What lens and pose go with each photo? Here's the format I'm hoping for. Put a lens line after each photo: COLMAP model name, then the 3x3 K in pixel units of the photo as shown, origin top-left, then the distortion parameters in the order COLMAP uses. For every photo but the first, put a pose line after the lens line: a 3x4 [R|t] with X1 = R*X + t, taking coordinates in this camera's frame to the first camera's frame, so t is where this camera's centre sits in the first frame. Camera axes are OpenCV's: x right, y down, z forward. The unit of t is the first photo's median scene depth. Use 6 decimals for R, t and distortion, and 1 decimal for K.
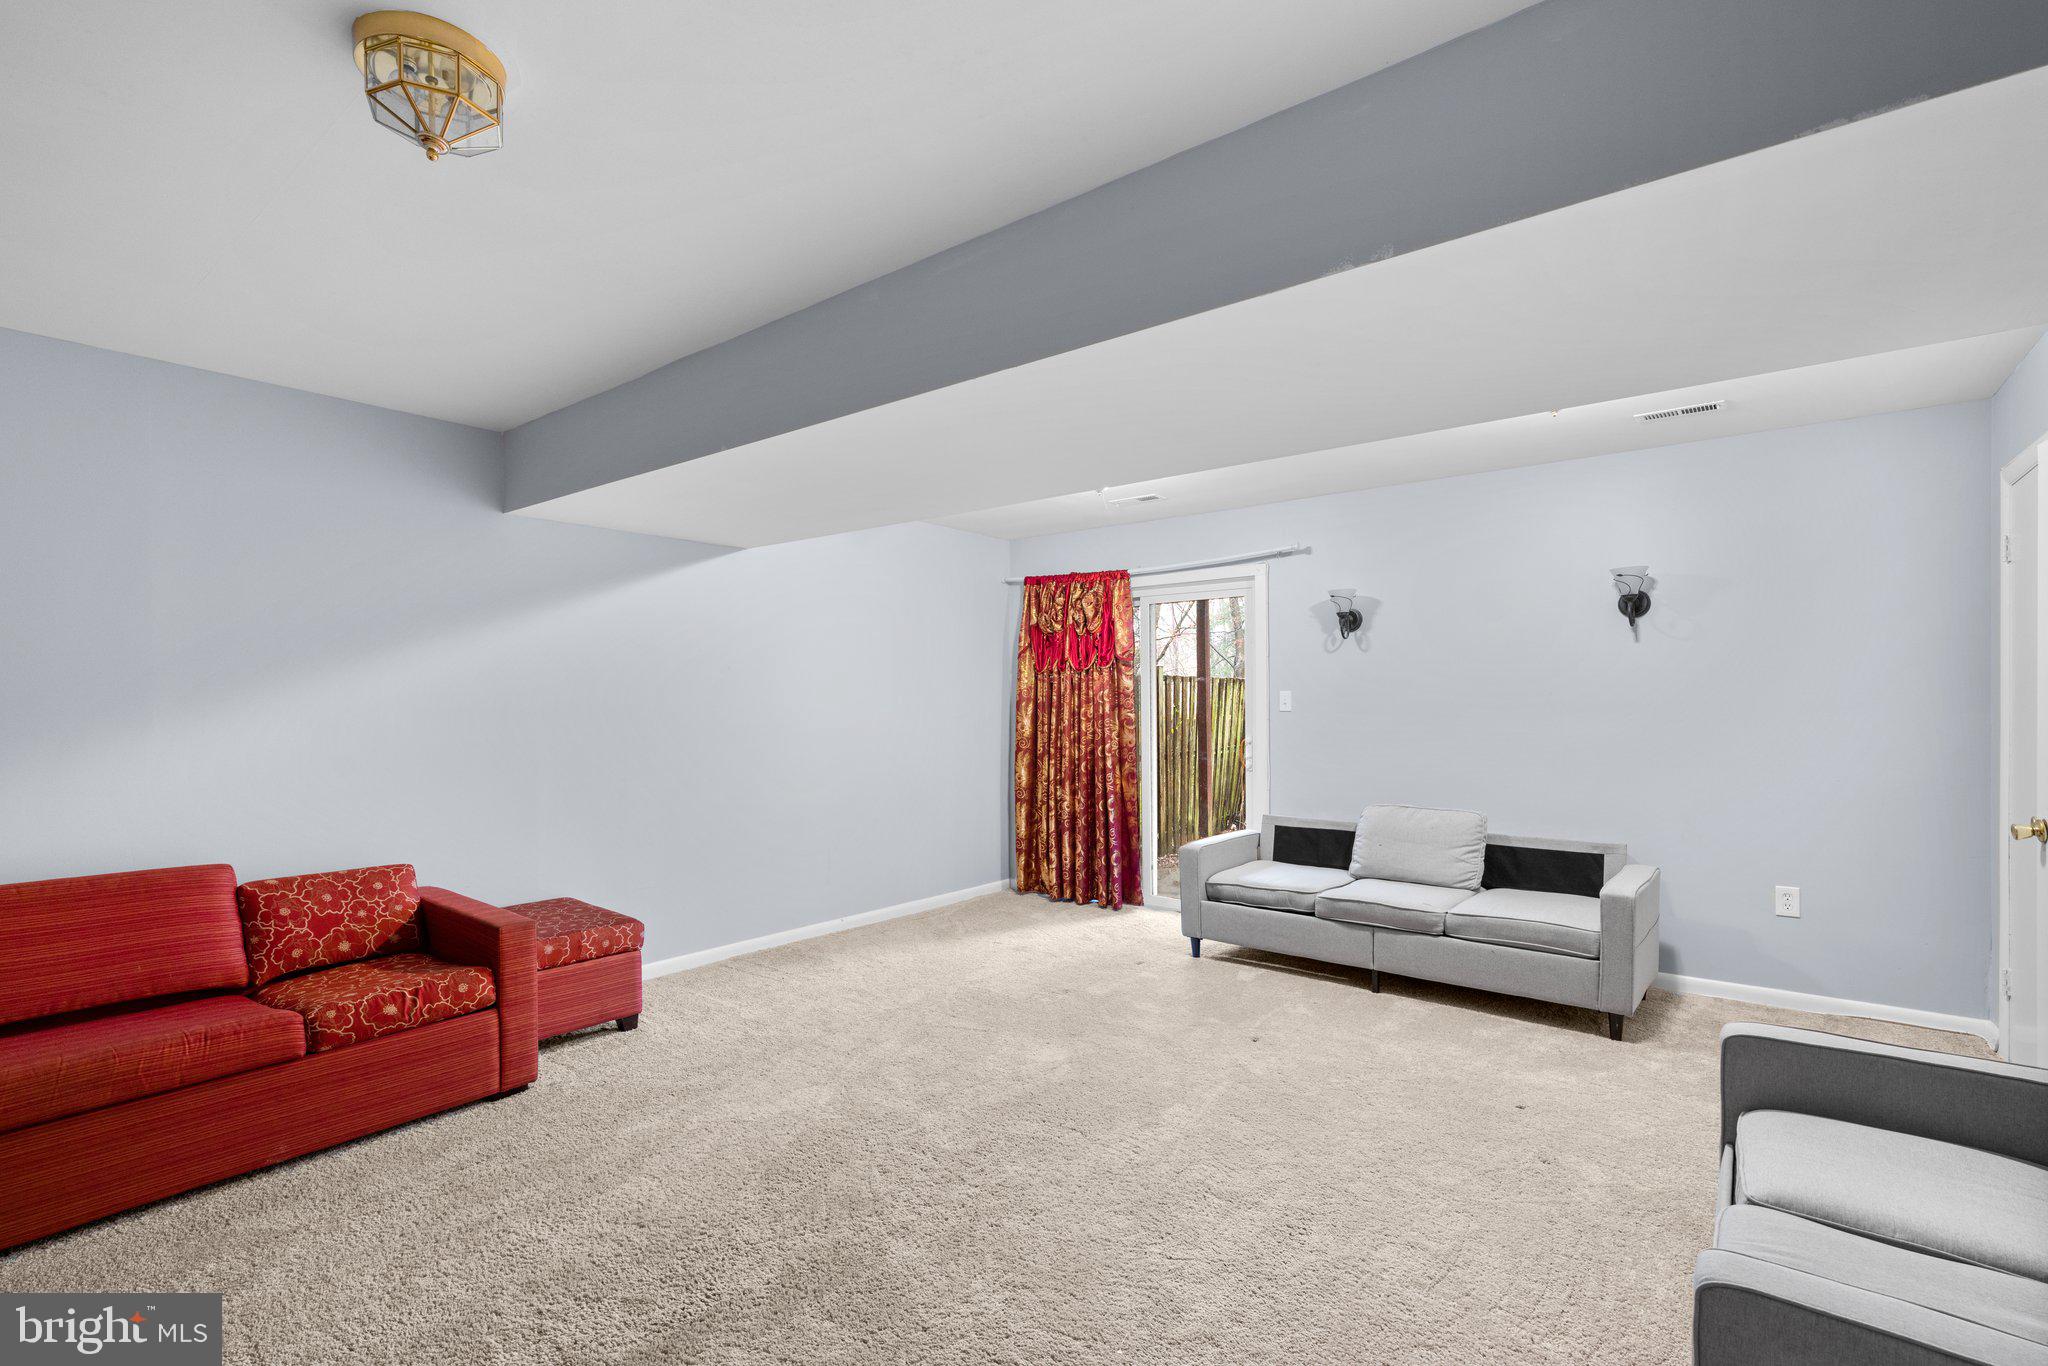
lens RADIAL K [[924.1, 0, 1011.2], [0, 924.1, 689.9], [0, 0, 1]] dist [-0.007974, 0.000707]
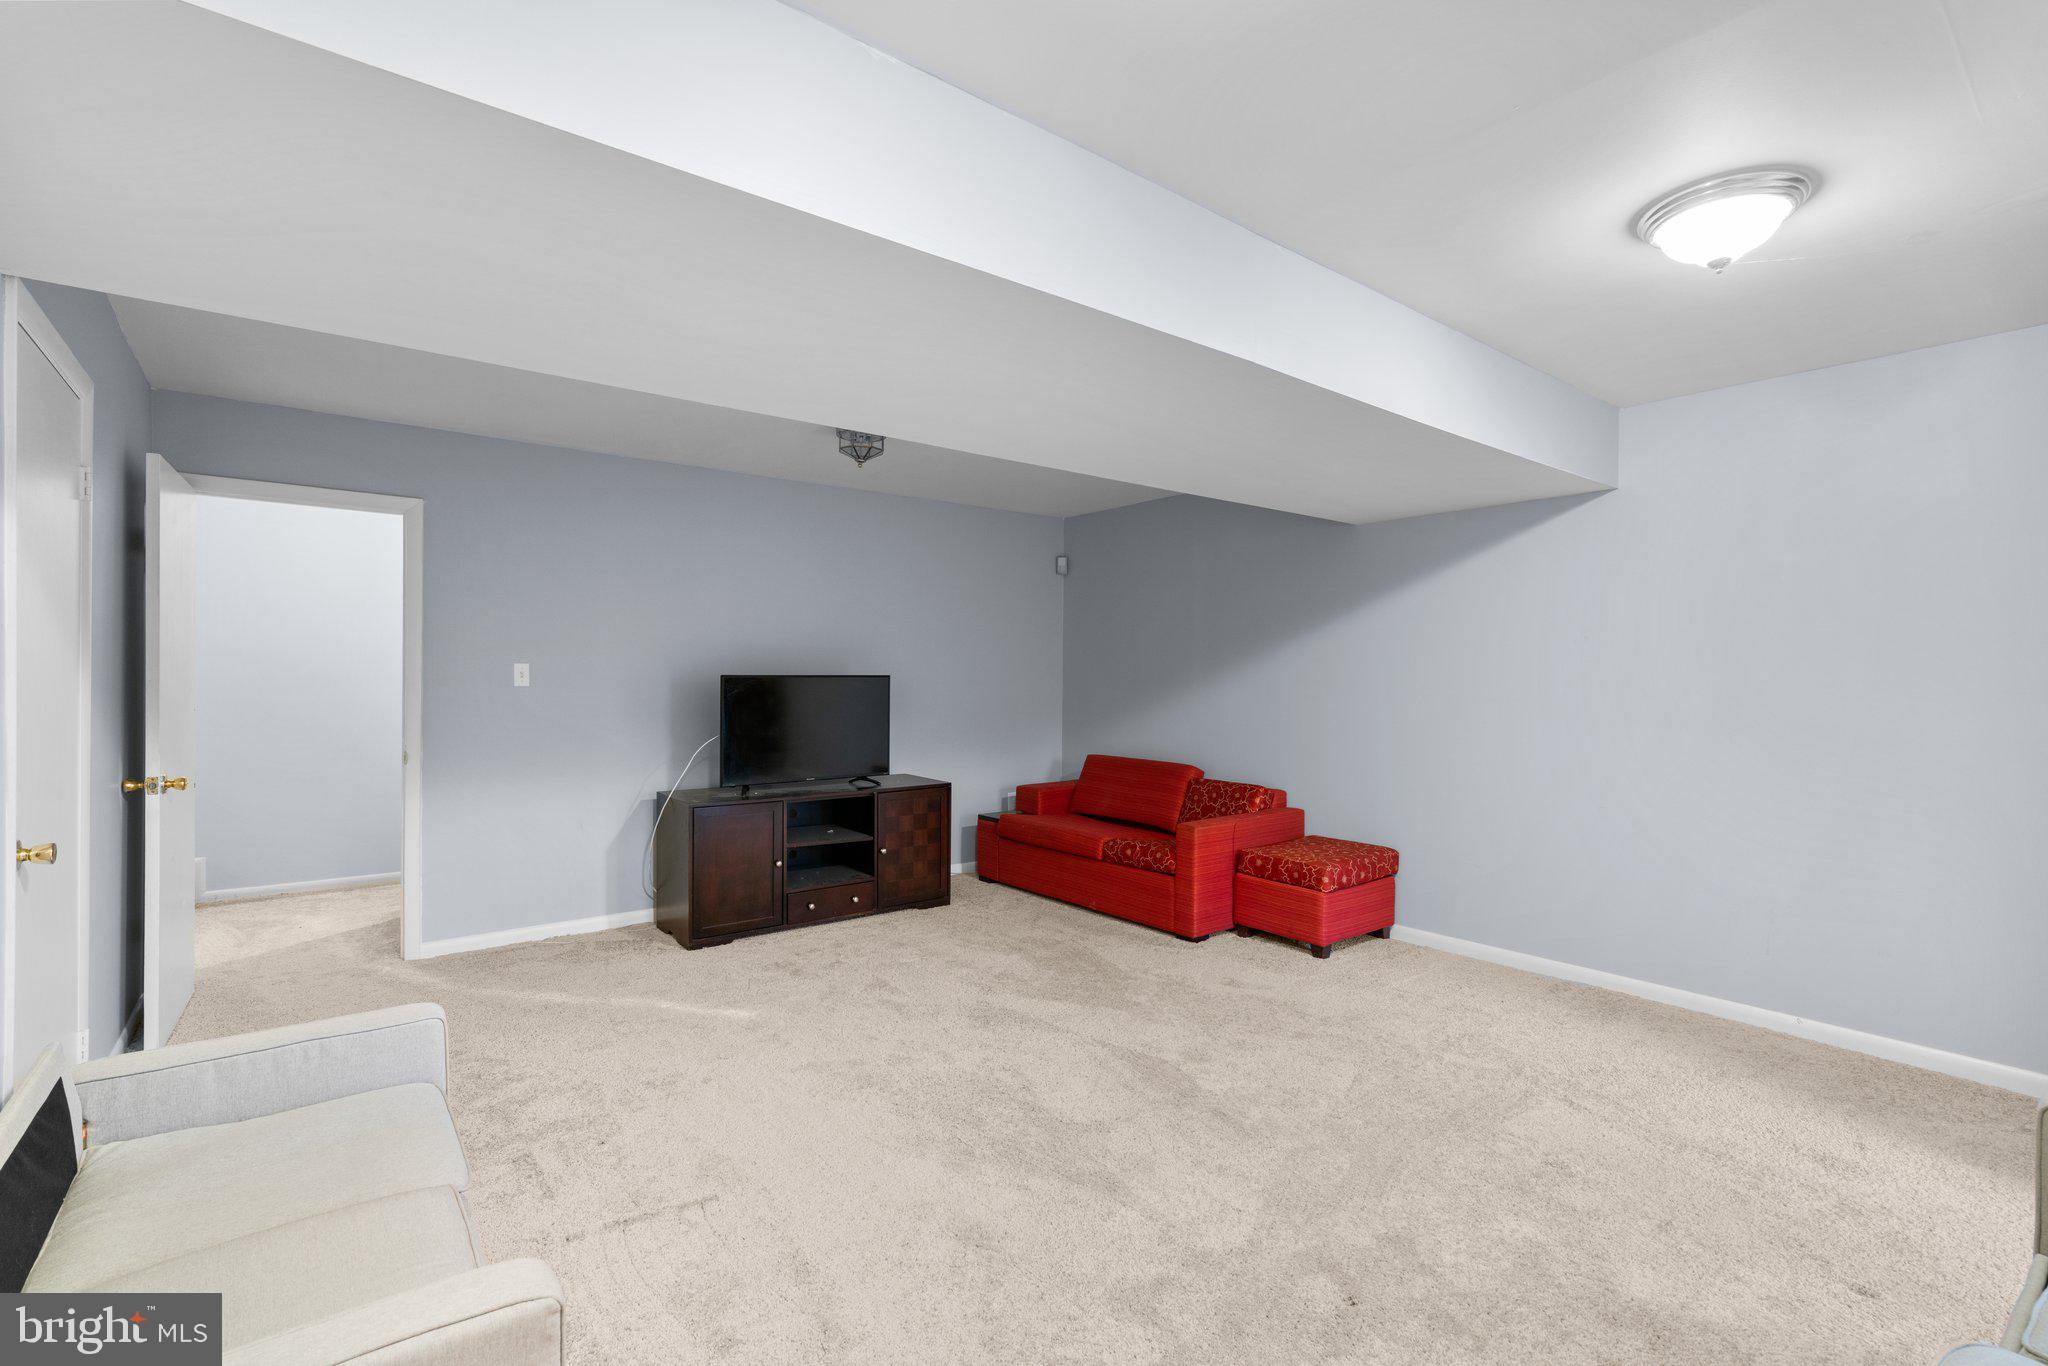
lens RADIAL K [[924.1, 0, 1011.2], [0, 924.1, 689.9], [0, 0, 1]] dist [-0.007974, 0.000707]
pose [[-0.228117, 0.010811, -0.973574, 0.981395], [0.002402, 0.999942, 0.010542, 0.026027], [0.973631, 0.000066, -0.228129, 1.107928]]
